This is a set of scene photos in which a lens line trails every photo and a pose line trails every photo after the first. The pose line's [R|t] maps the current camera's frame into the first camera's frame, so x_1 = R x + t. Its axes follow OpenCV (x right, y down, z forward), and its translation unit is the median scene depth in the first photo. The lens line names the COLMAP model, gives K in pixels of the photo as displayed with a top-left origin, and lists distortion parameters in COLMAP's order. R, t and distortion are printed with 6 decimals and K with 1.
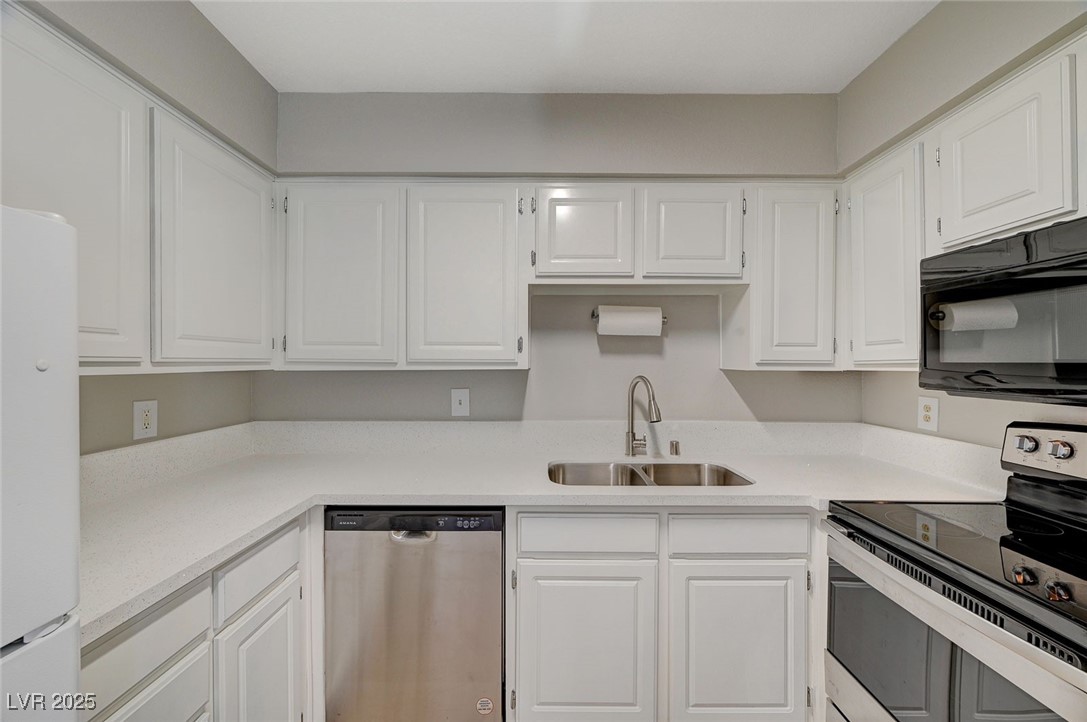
lens RADIAL K [[428.8, 0, 544.9], [0, 428.8, 361.2], [0, 0, 1]] dist [-0.001510, 0.000166]
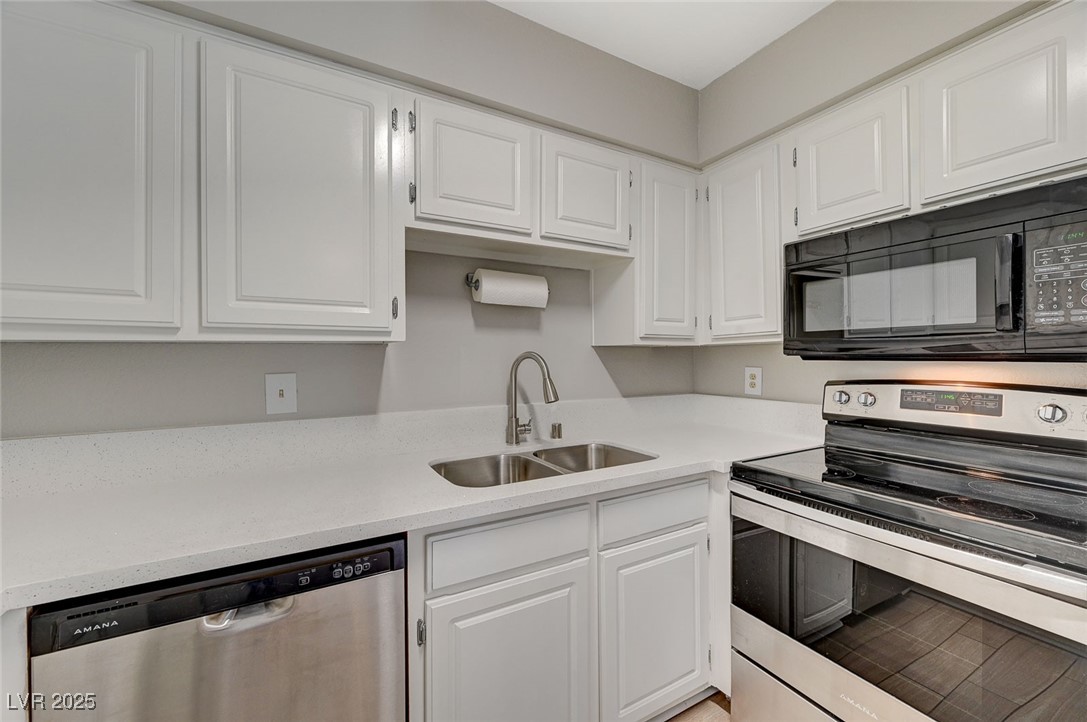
lens RADIAL K [[434.1, 0, 546.4], [0, 434.1, 355.8], [0, 0, 1]] dist [-0.000043, 0.000368]
pose [[0.870002, -0.007332, 0.492994, -0.202188], [0.007183, 0.999972, 0.002196, 0.044748], [-0.492996, 0.001631, 0.870030, 0.229673]]
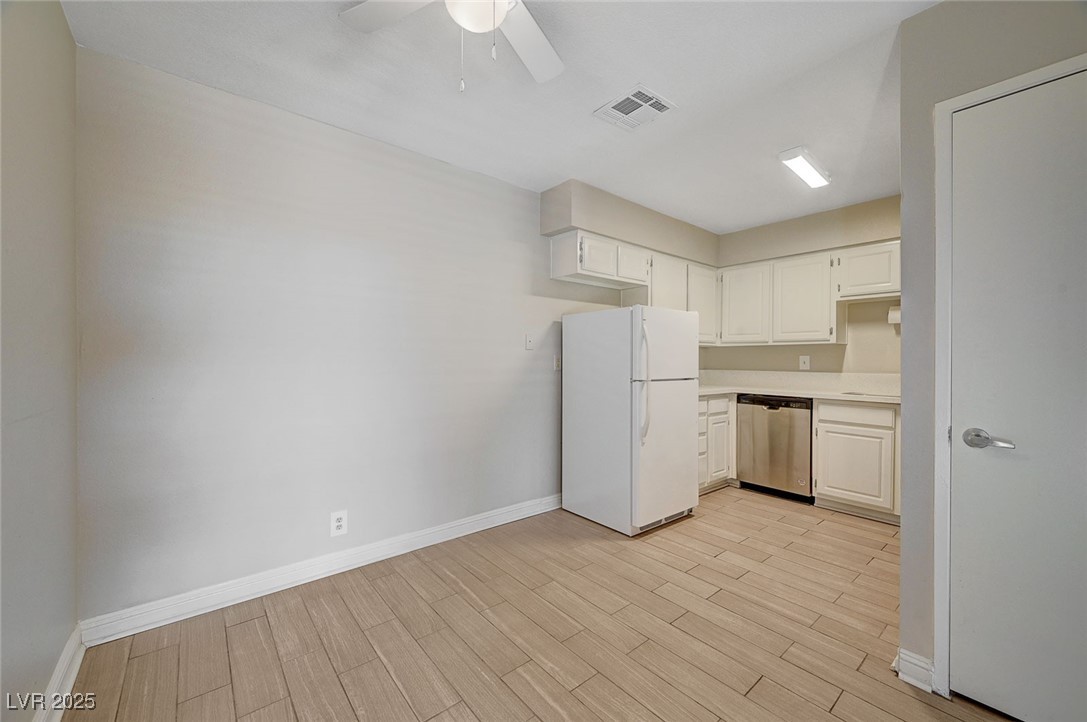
lens RADIAL K [[428.8, 0, 544.9], [0, 428.8, 361.2], [0, 0, 1]] dist [-0.001510, 0.000166]
pose [[0.636489, 0.007601, -0.771248, 0.657335], [-0.003123, 0.999969, 0.007278, 0.095103], [0.771279, -0.002224, 0.636493, -1.364517]]
